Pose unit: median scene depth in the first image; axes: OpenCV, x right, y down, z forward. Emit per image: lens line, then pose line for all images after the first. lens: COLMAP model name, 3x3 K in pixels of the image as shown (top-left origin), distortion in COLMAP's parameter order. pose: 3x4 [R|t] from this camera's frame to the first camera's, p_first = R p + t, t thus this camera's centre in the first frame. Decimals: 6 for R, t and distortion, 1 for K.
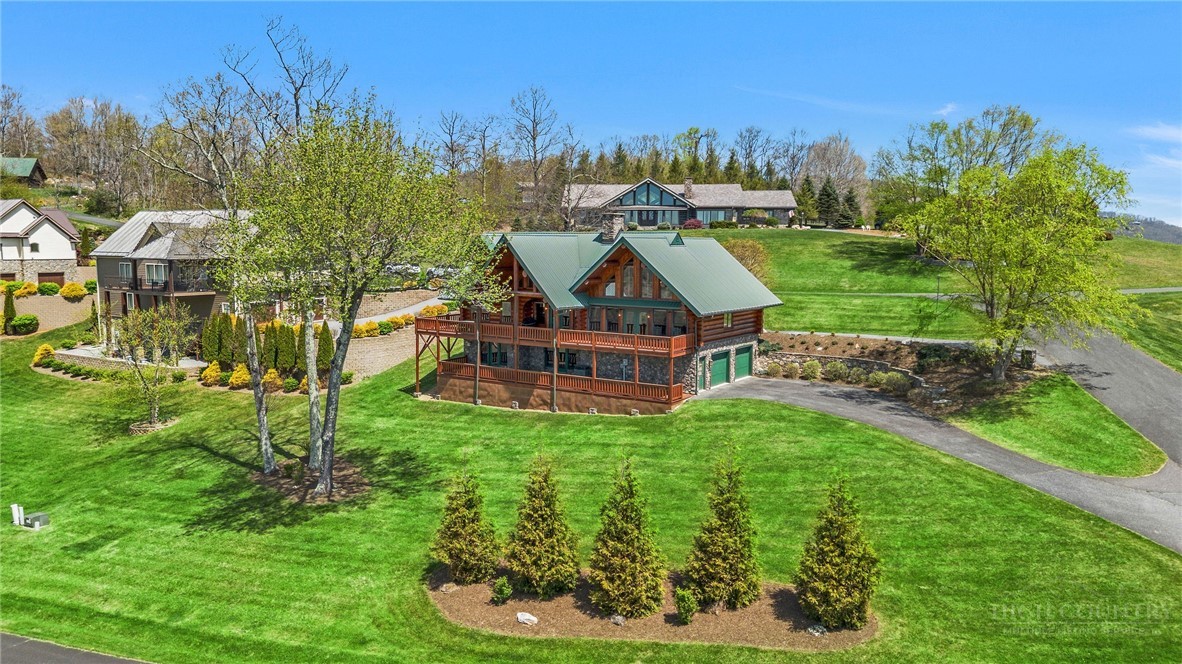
lens RADIAL K [[850.5, 0, 586.0], [0, 850.5, 325.5], [0, 0, 1]] dist [0.053480, -0.025254]
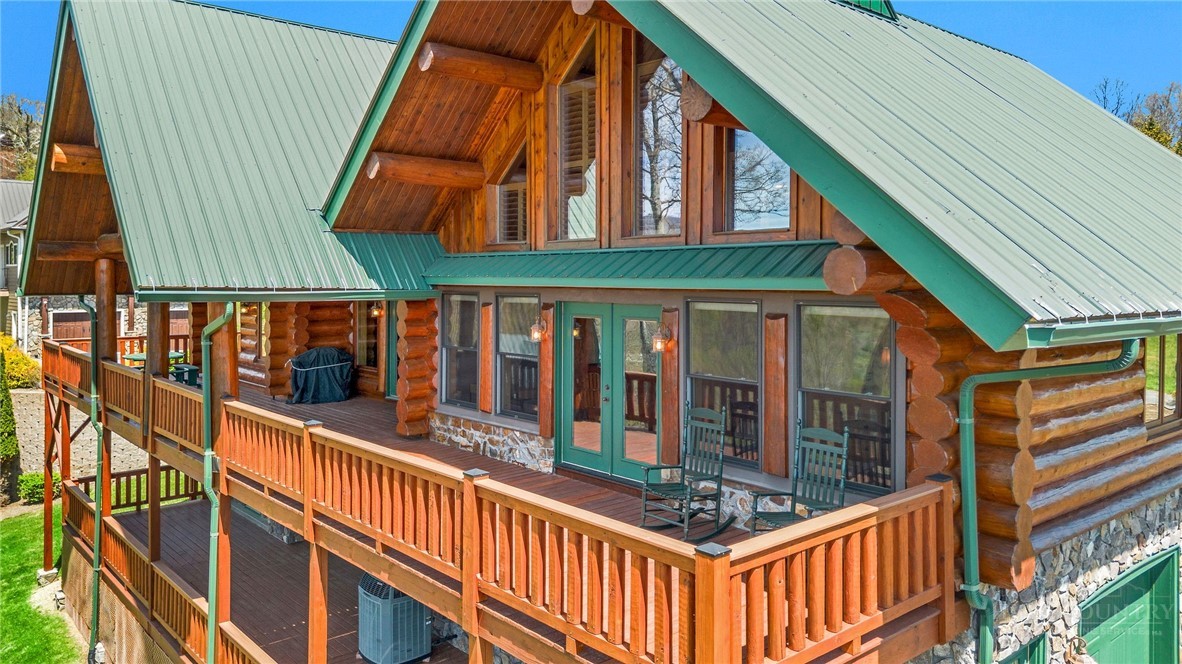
lens RADIAL K [[850.5, 0, 610.4], [0, 850.5, 308.2], [0, 0, 1]] dist [0.053480, -0.025254]
pose [[0.972051, 0.006226, -0.234687, 0.099171], [-0.019942, 0.998225, -0.056118, -0.007424], [0.233921, 0.059230, 0.970450, 0.799578]]
